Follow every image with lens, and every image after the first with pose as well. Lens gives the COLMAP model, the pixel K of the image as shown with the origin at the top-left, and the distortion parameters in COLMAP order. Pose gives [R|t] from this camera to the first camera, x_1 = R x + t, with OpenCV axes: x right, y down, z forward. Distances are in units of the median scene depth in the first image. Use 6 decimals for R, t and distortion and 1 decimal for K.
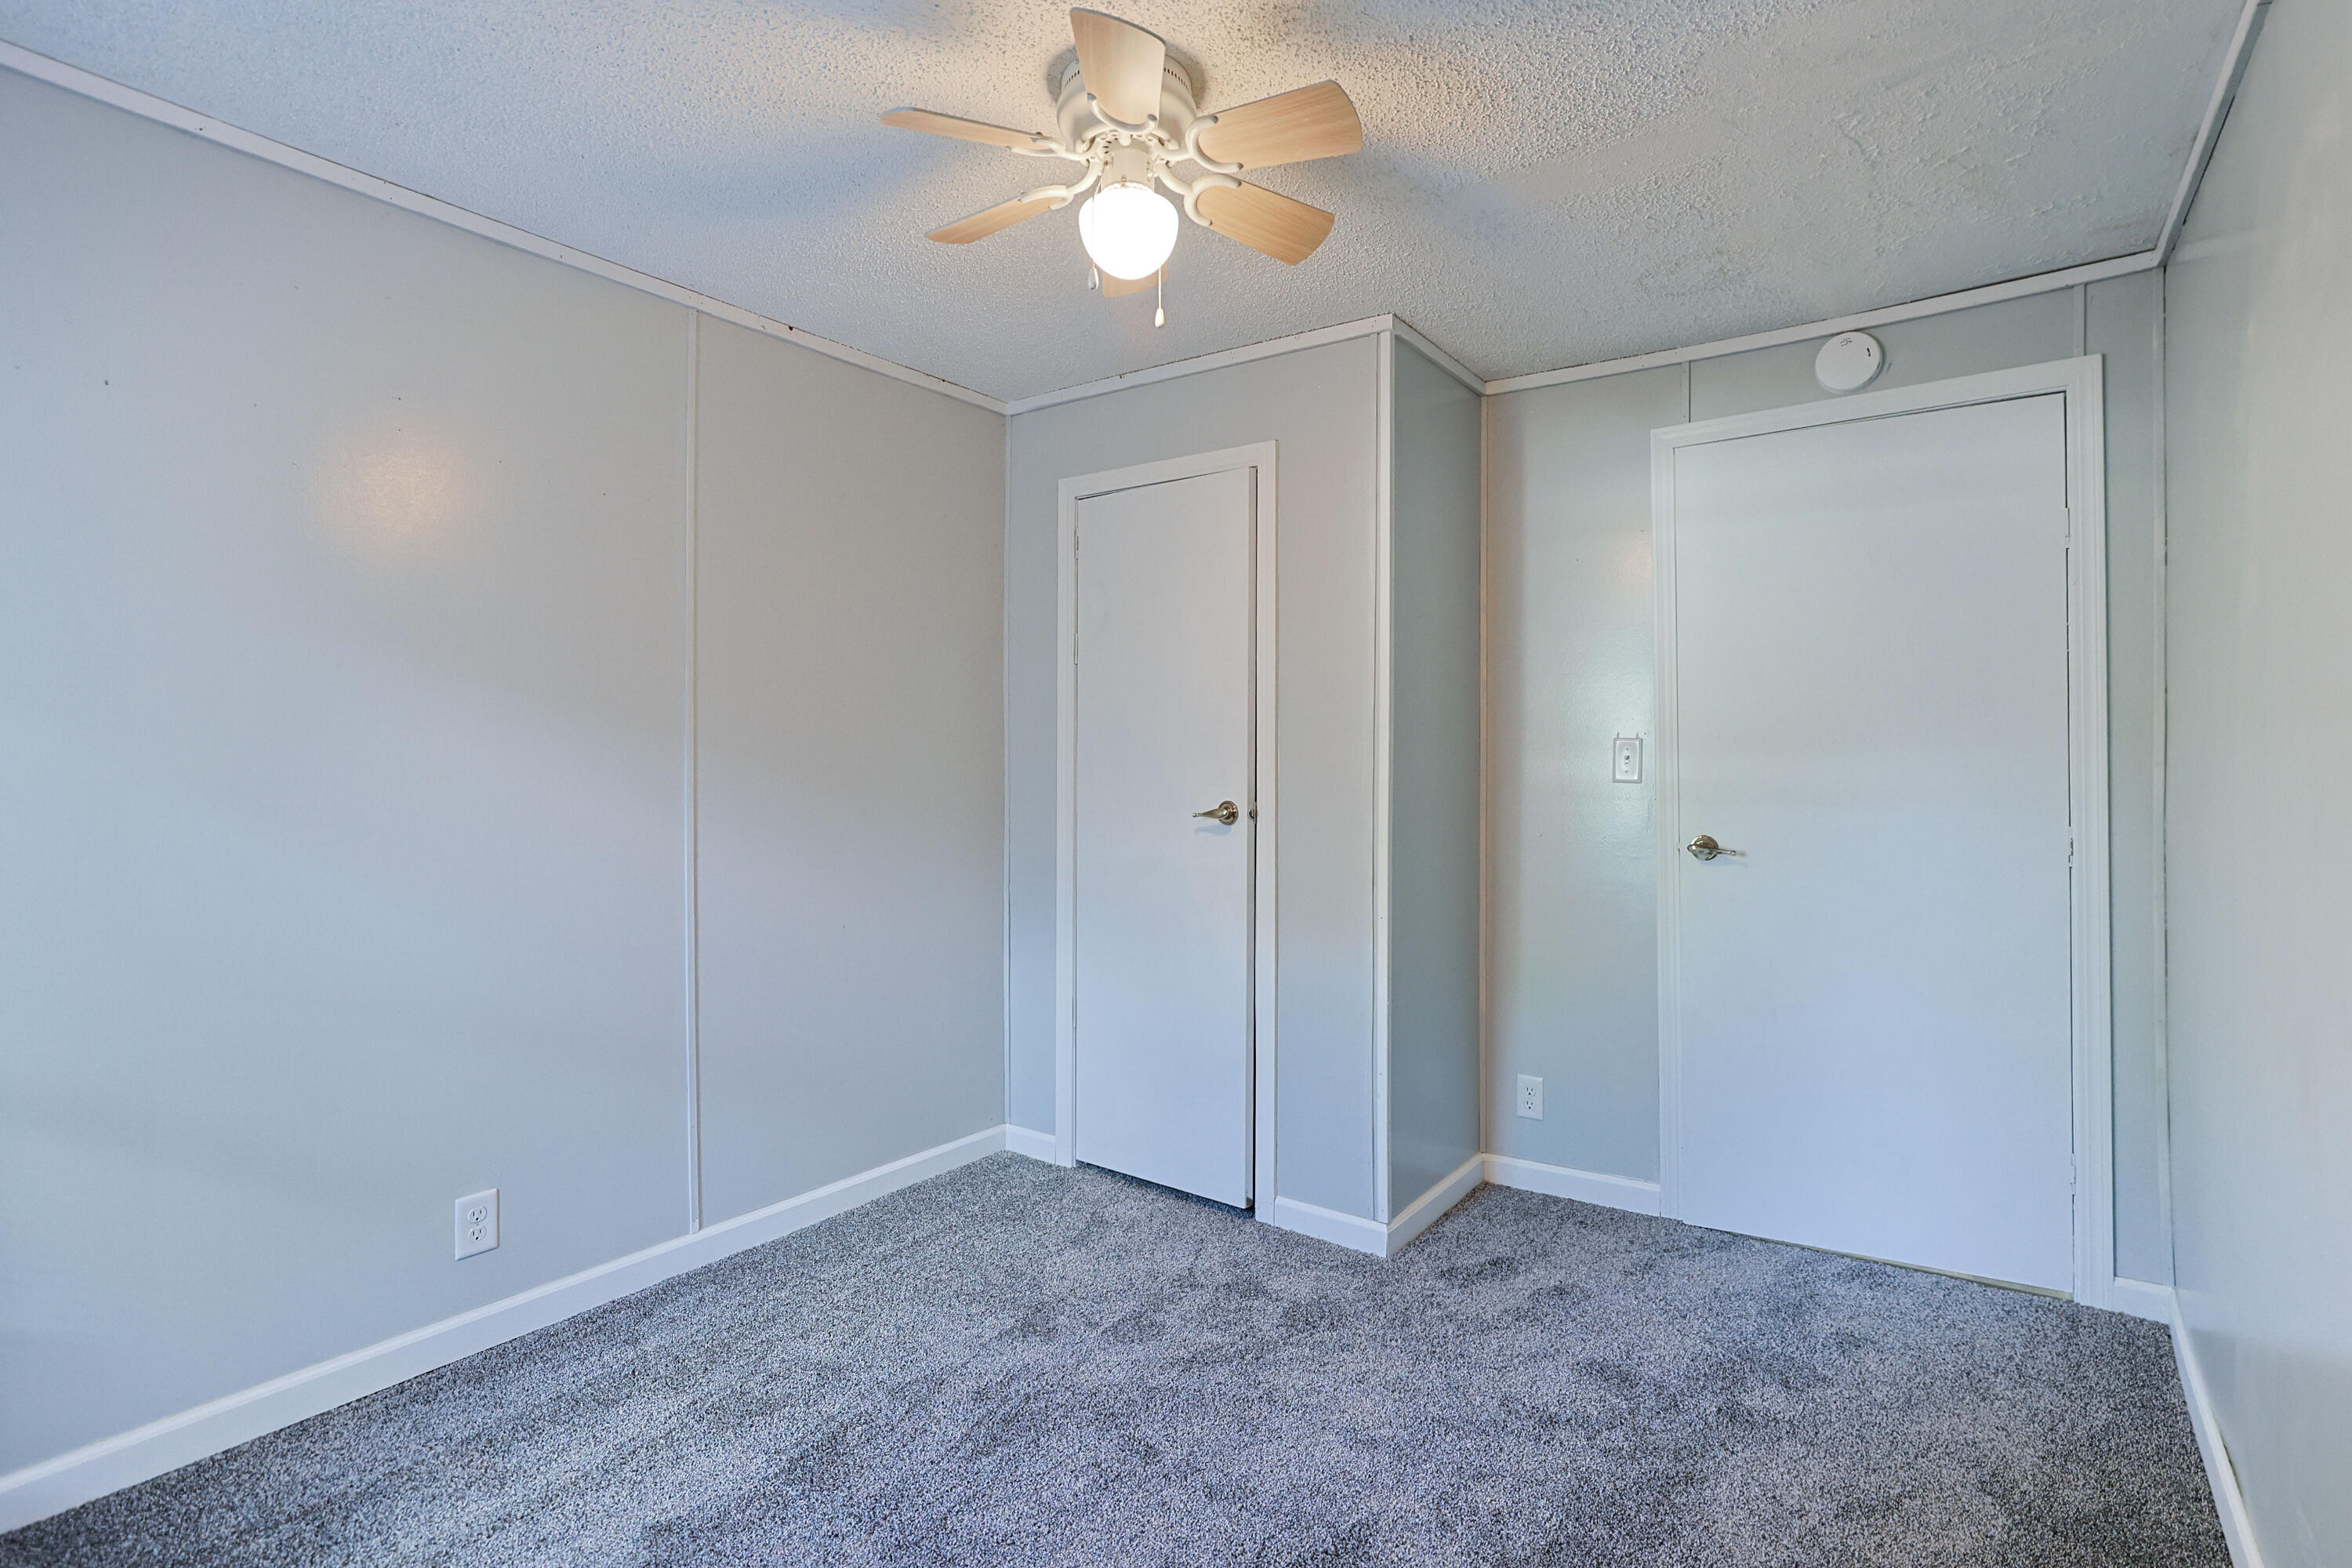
lens RADIAL K [[1136.2, 0, 1202.5], [0, 1136.2, 775.8], [0, 0, 1]] dist [-0.016852, 0.010031]
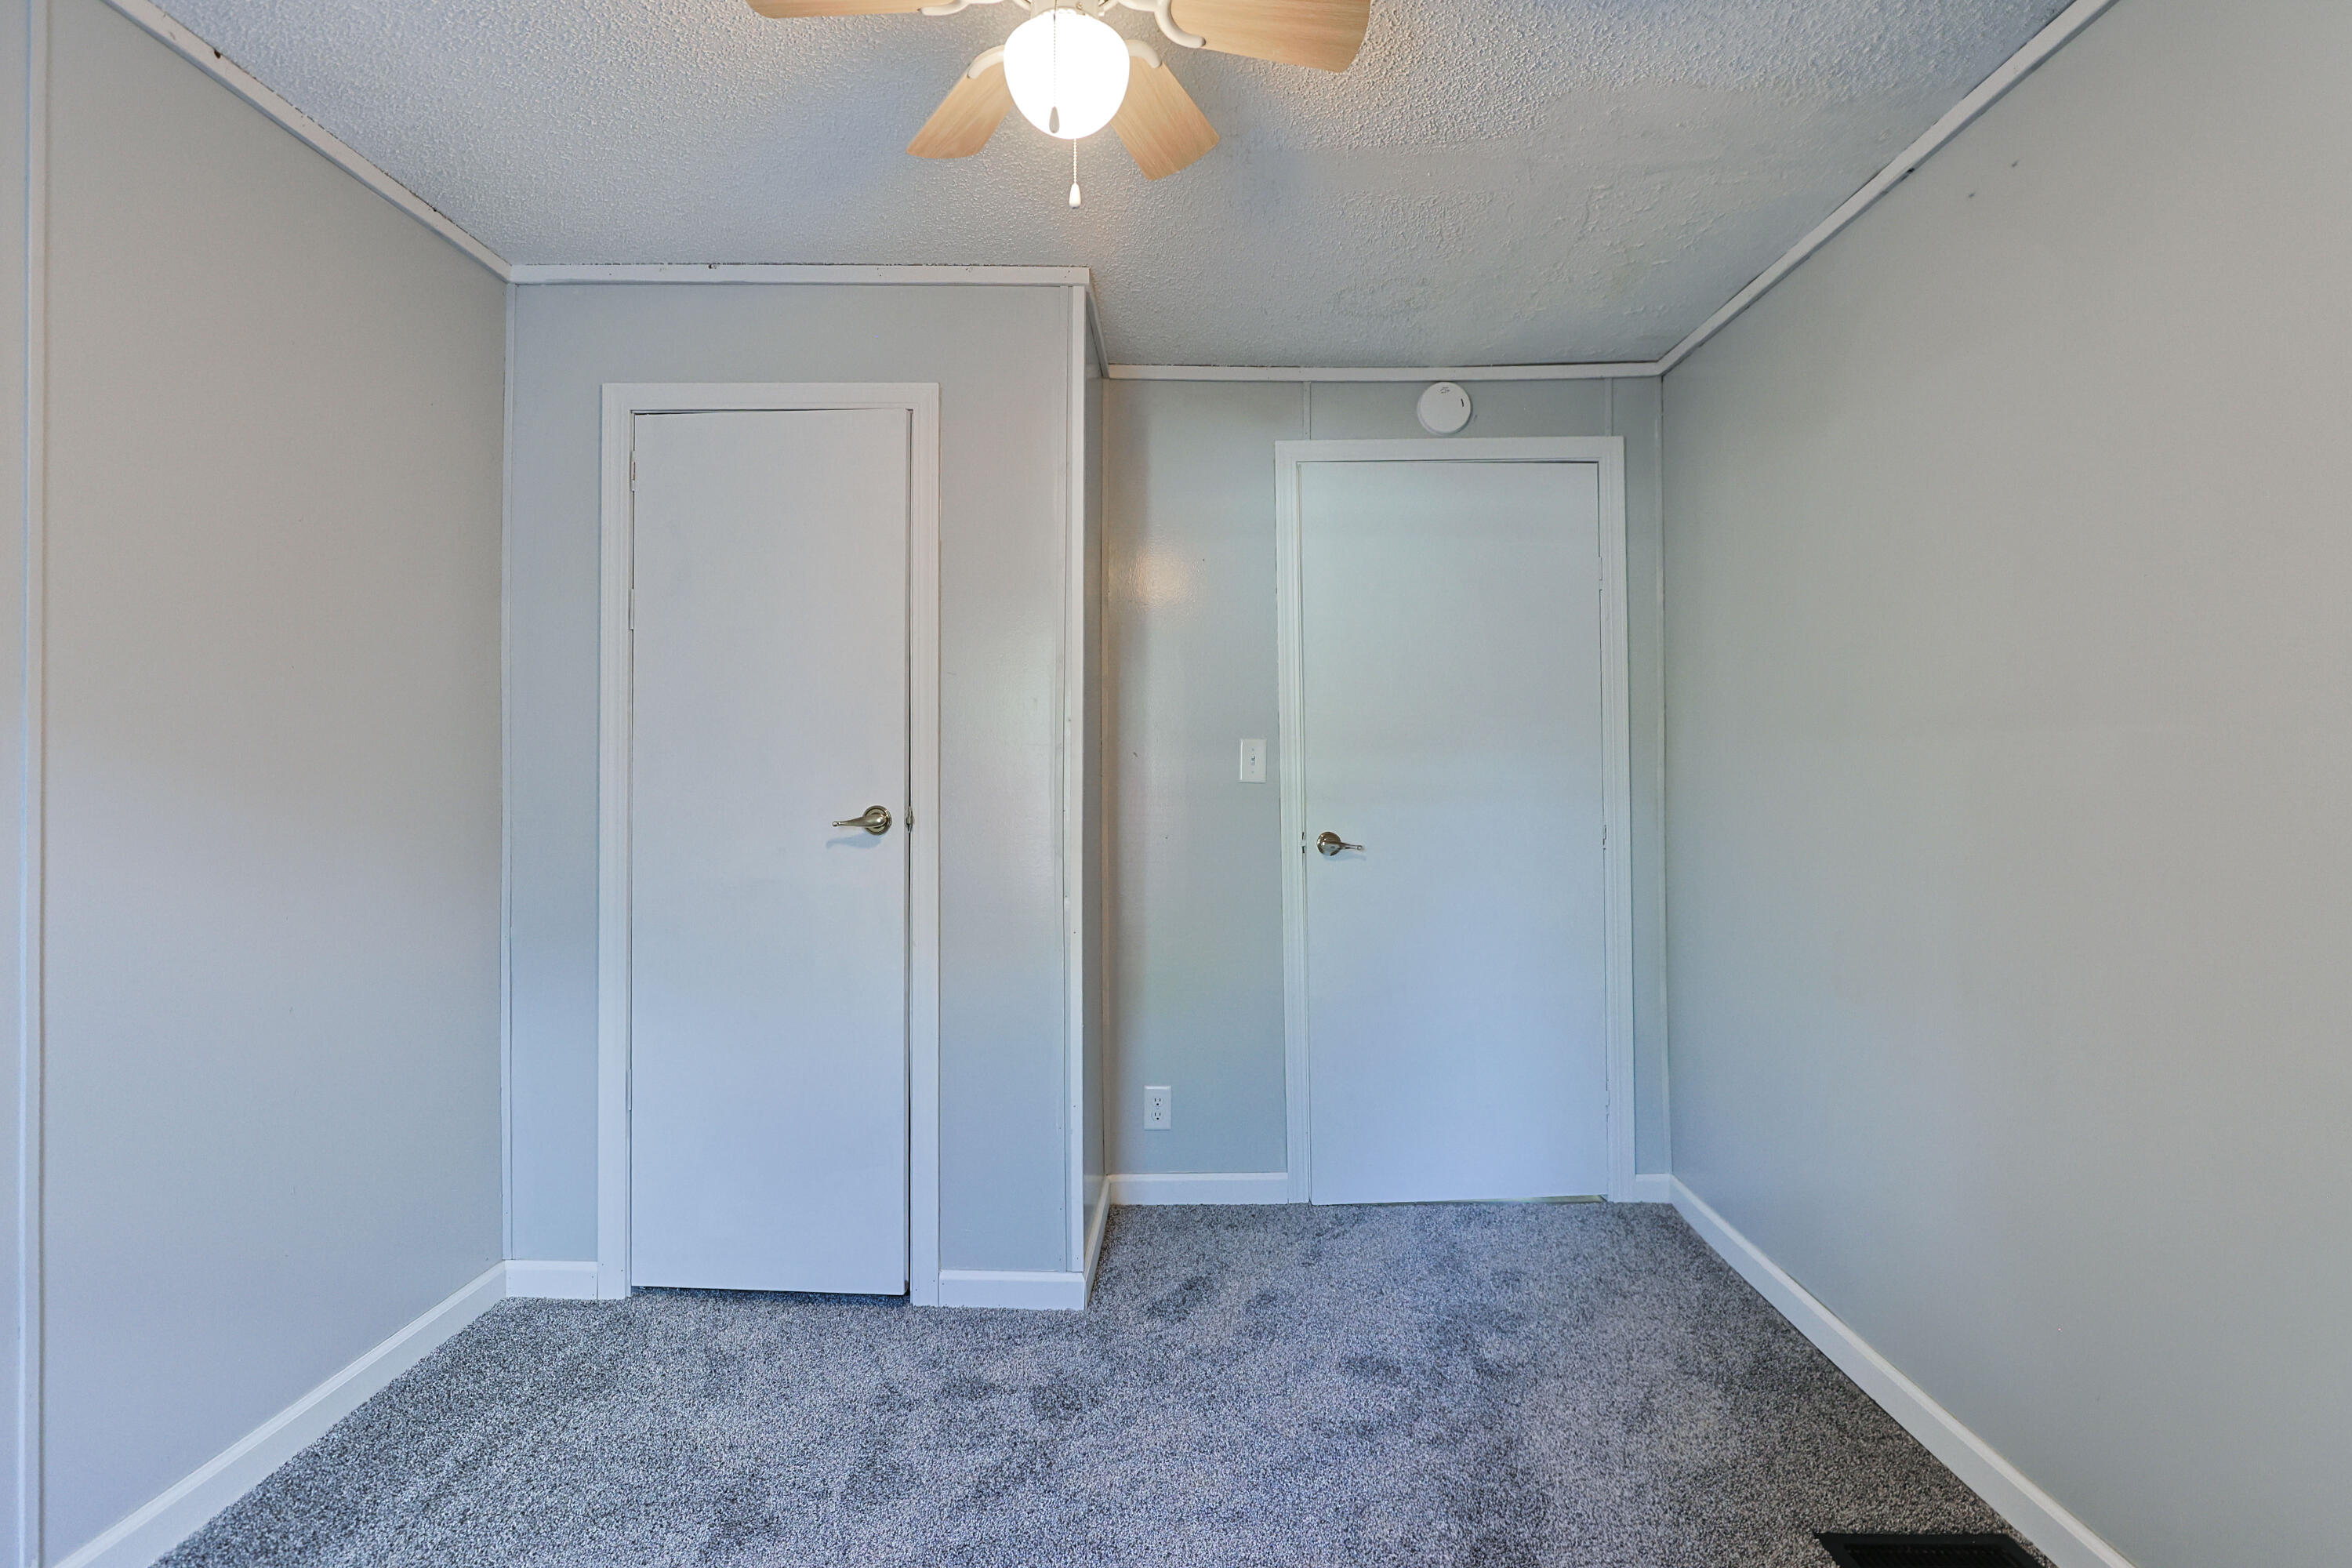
lens RADIAL K [[1158.7, 0, 1178.4], [0, 1158.7, 772.5], [0, 0, 1]] dist [-0.019552, 0.012306]
pose [[0.830099, 0.001636, 0.557614, -0.292548], [0.004935, 0.999935, -0.010280, 0.008123], [-0.557594, 0.011285, 0.830037, 0.194820]]
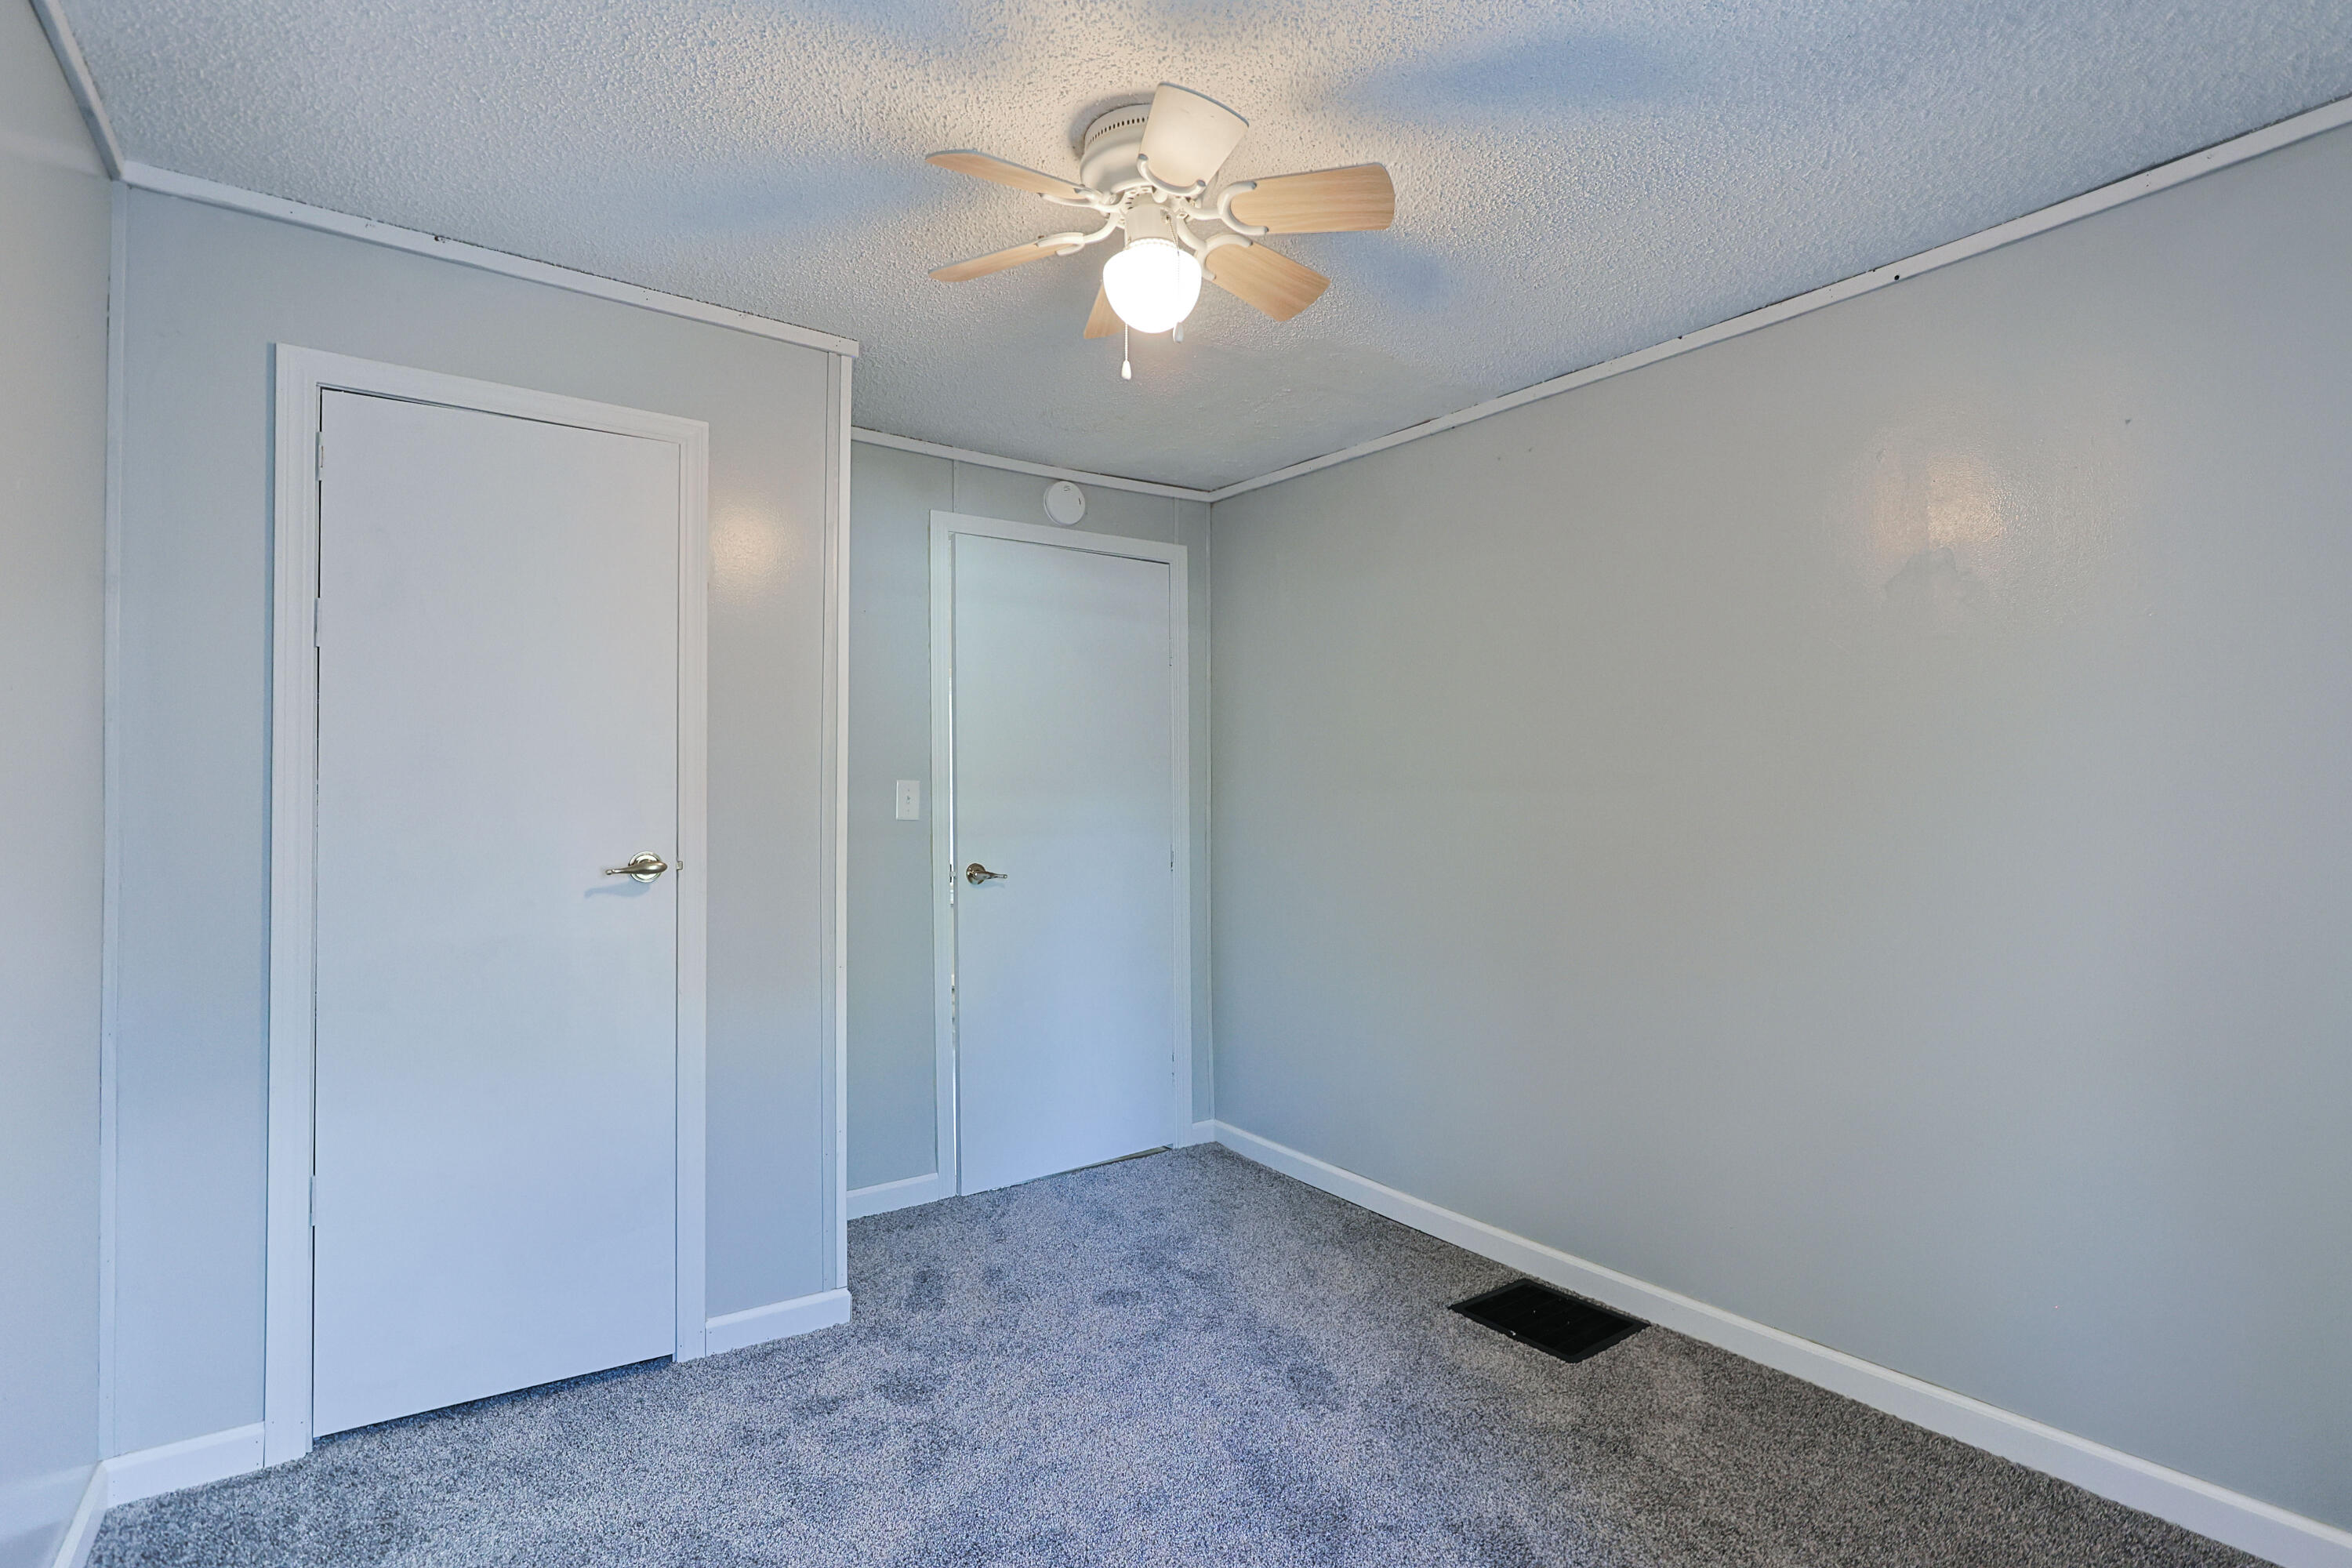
lens RADIAL K [[1158.7, 0, 1164.7], [0, 1158.7, 790.5], [0, 0, 1]] dist [-0.019552, 0.012306]
pose [[0.347790, 0.005969, 0.937554, -0.672163], [0.003683, 0.999963, -0.007733, -0.014936], [-0.937565, 0.006143, 0.347755, 0.415574]]
